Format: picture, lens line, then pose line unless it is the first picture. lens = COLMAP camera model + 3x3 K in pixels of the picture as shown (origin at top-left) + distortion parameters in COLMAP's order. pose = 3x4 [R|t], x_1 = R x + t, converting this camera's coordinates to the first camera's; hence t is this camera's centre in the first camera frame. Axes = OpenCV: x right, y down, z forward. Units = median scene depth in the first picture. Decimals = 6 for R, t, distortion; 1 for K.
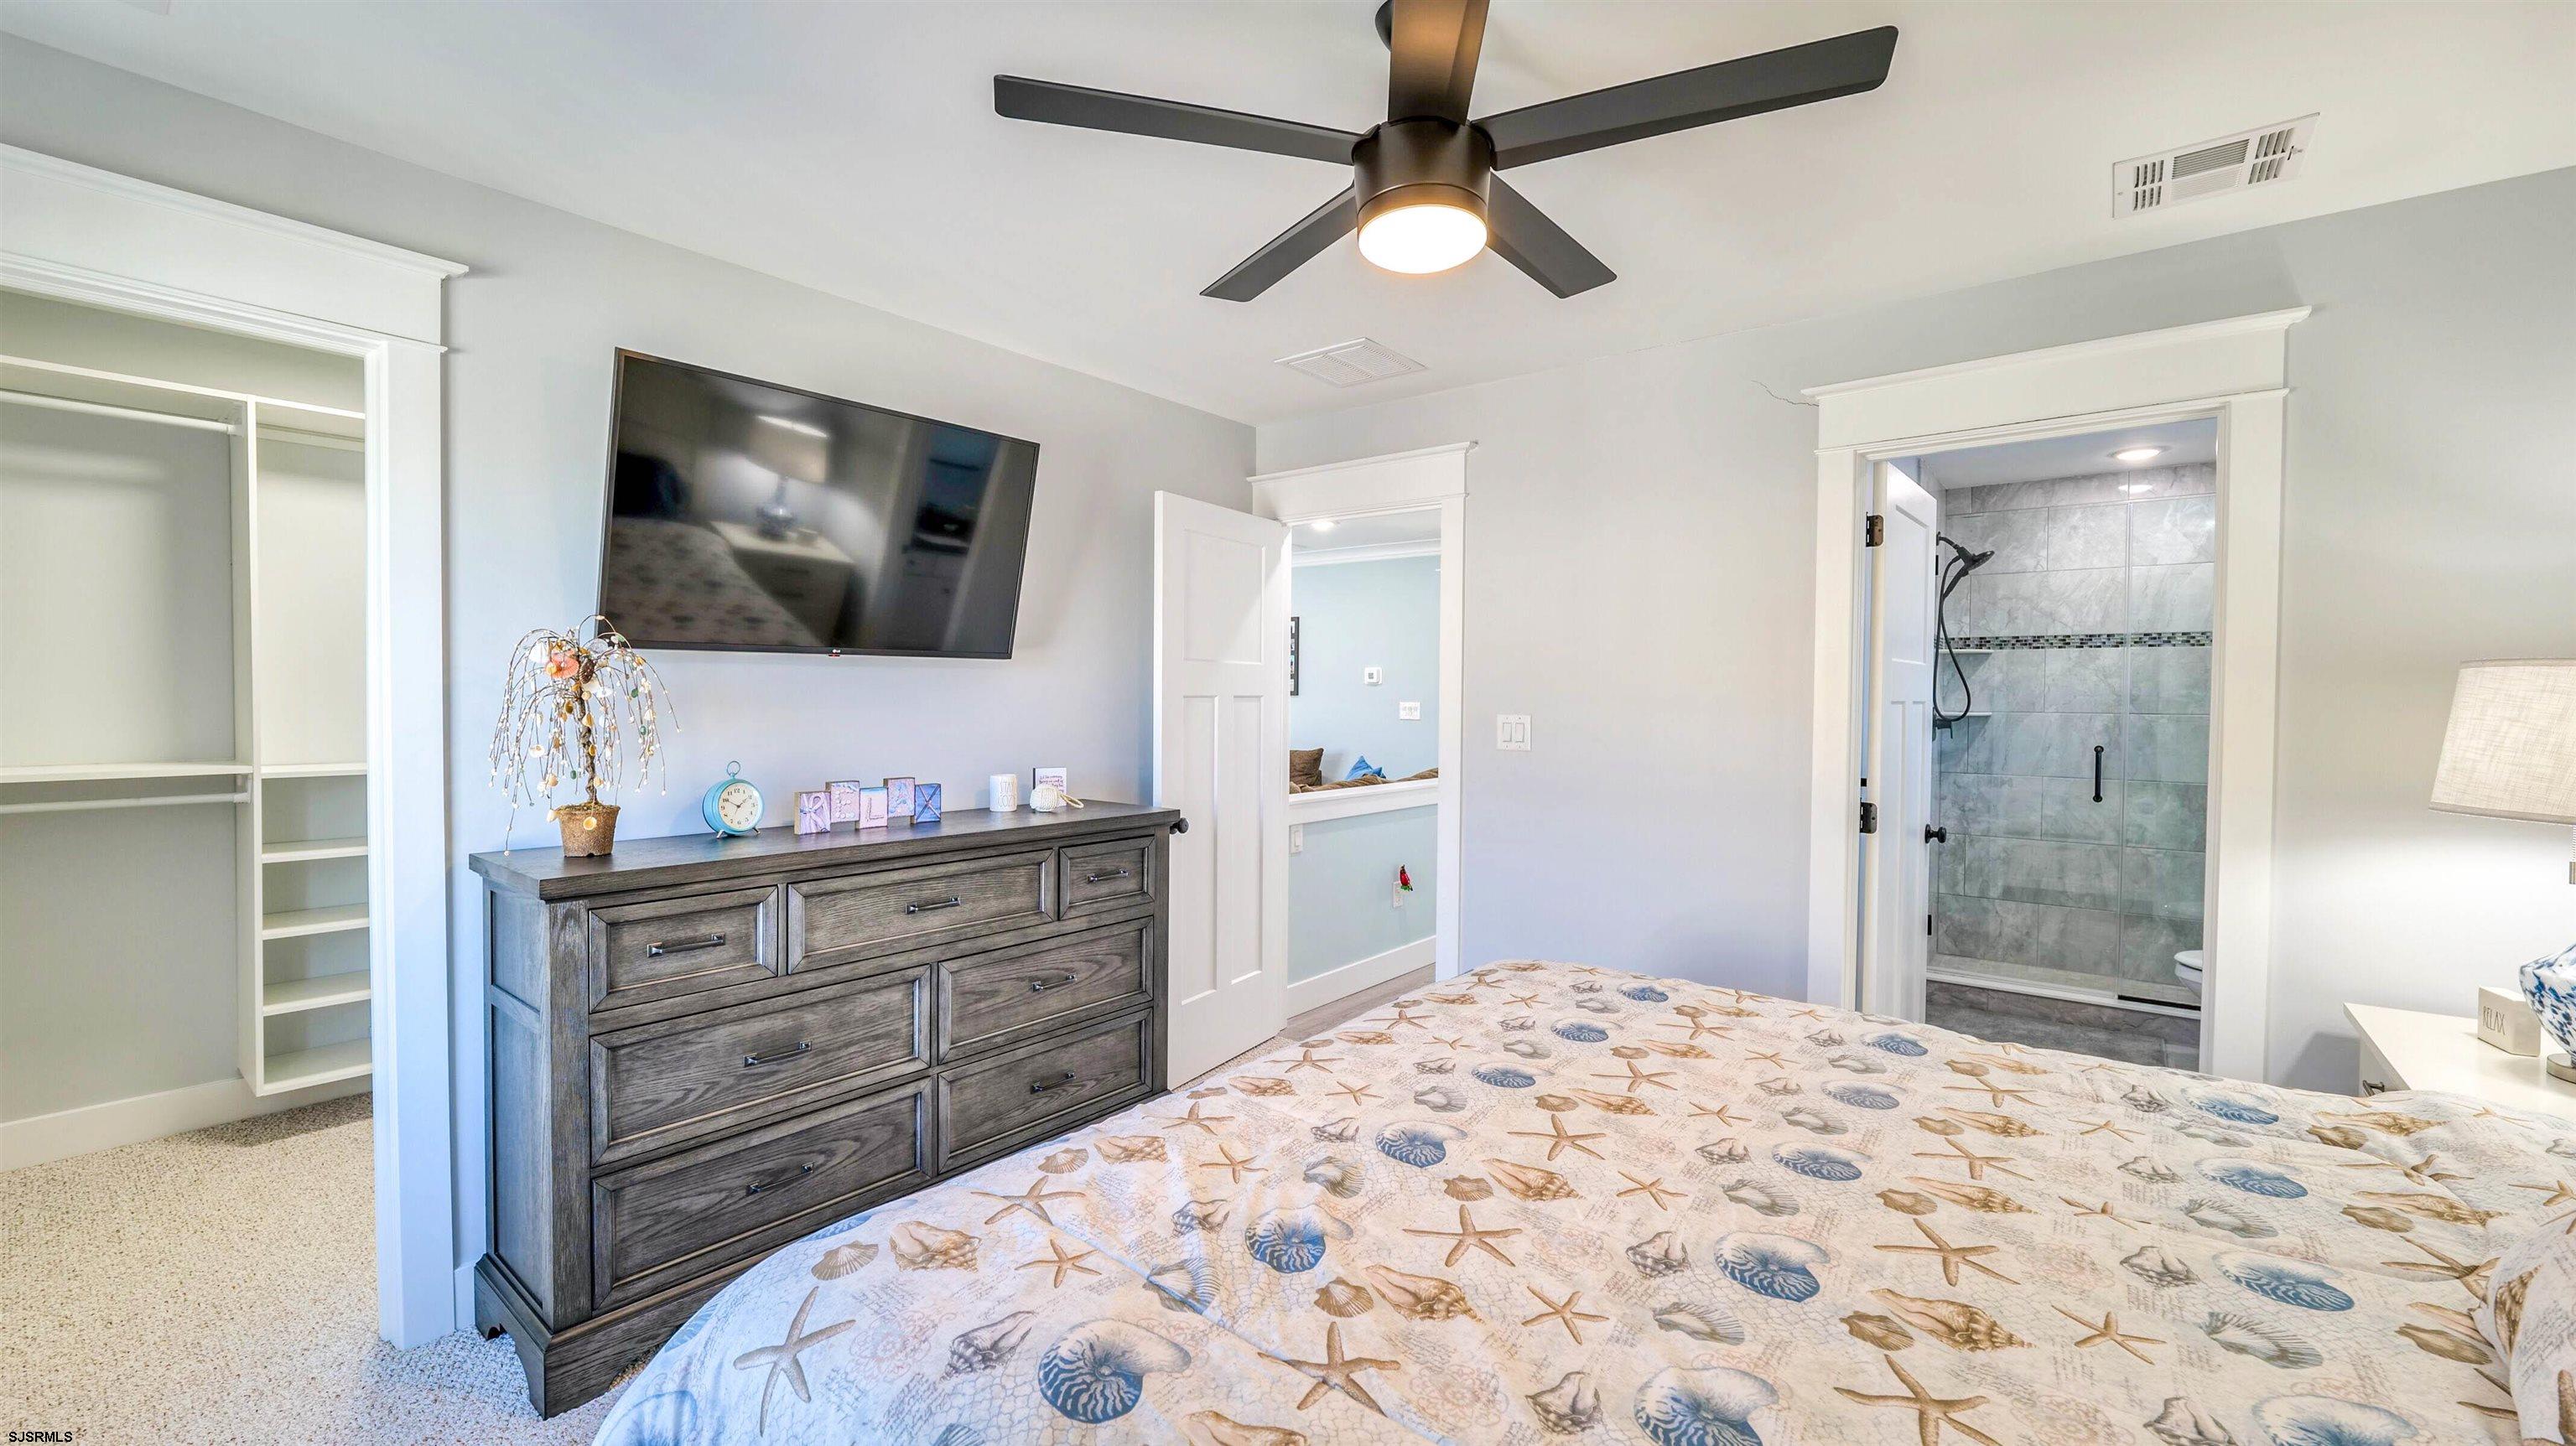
lens RADIAL K [[1045.7, 0, 1275.4], [0, 1045.7, 719.5], [0, 0, 1]] dist [-0.009551, -0.000010]
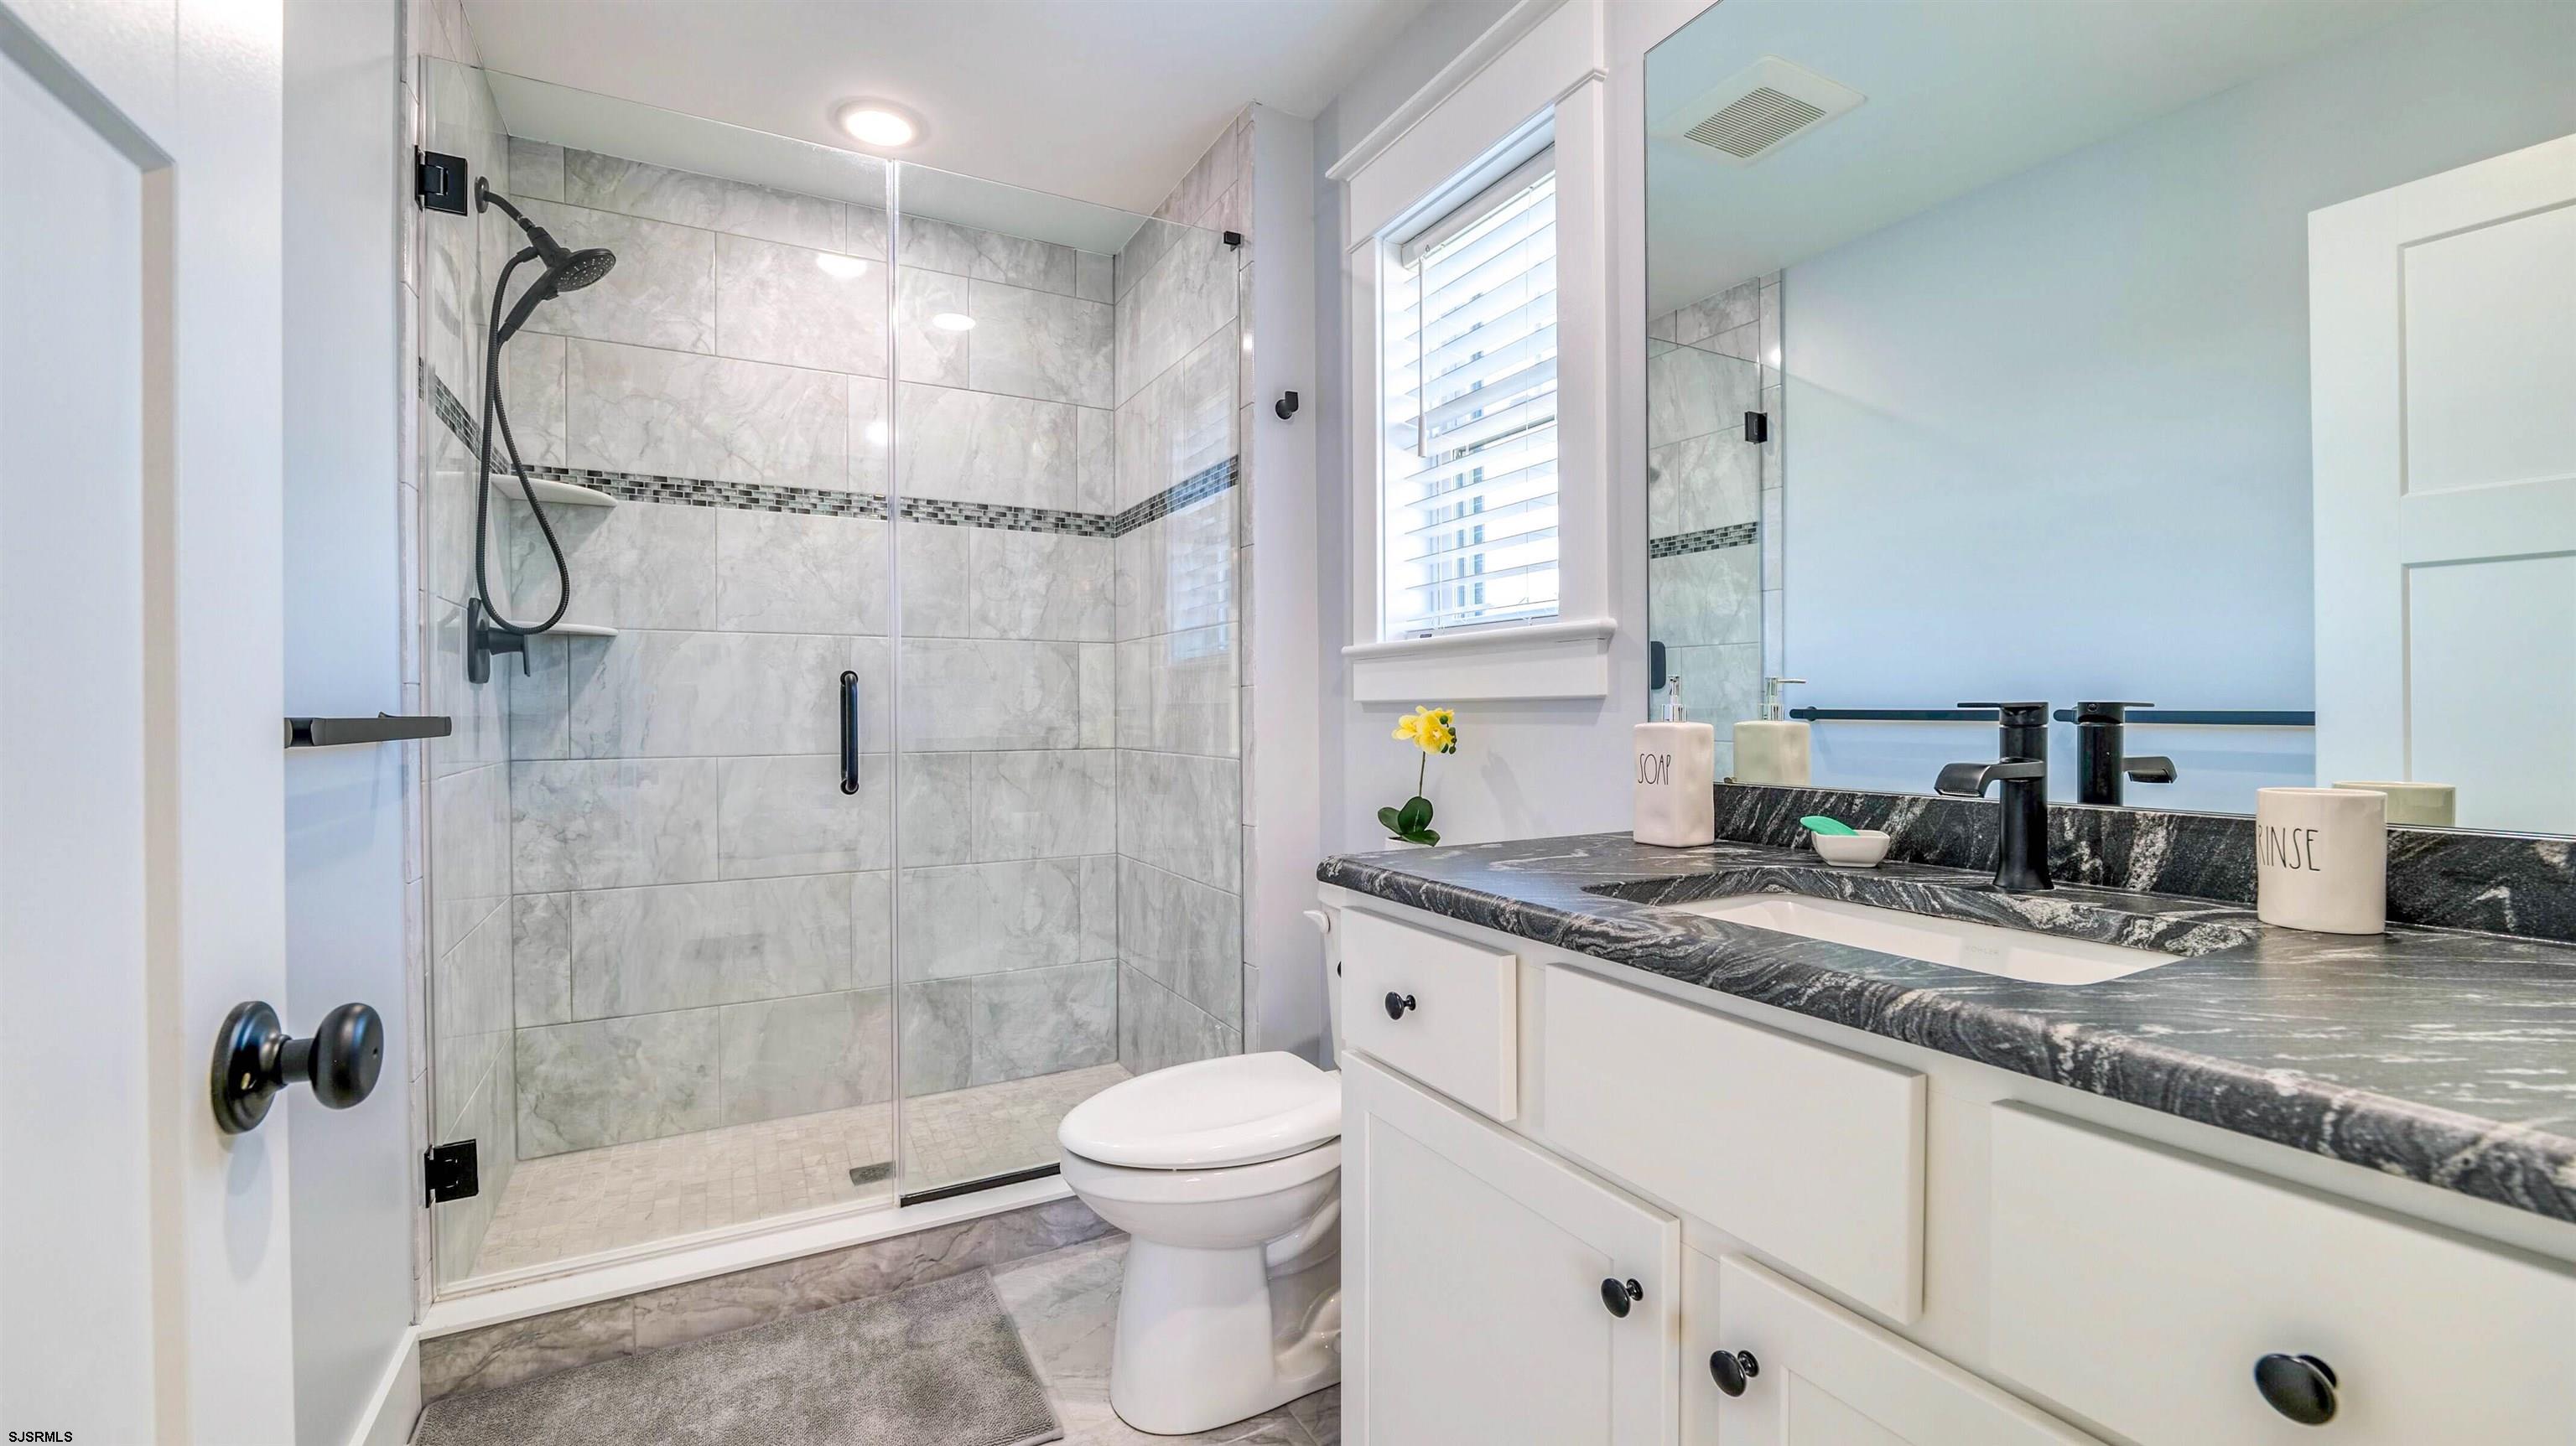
lens RADIAL K [[1045.7, 0, 1277.6], [0, 1045.7, 717.1], [0, 0, 1]] dist [-0.009551, -0.000010]
pose [[0.389579, -0.012421, 0.920909, 0.370759], [0.028429, 0.999595, 0.001456, 0.042616], [-0.920554, 0.025614, 0.389774, 0.543780]]
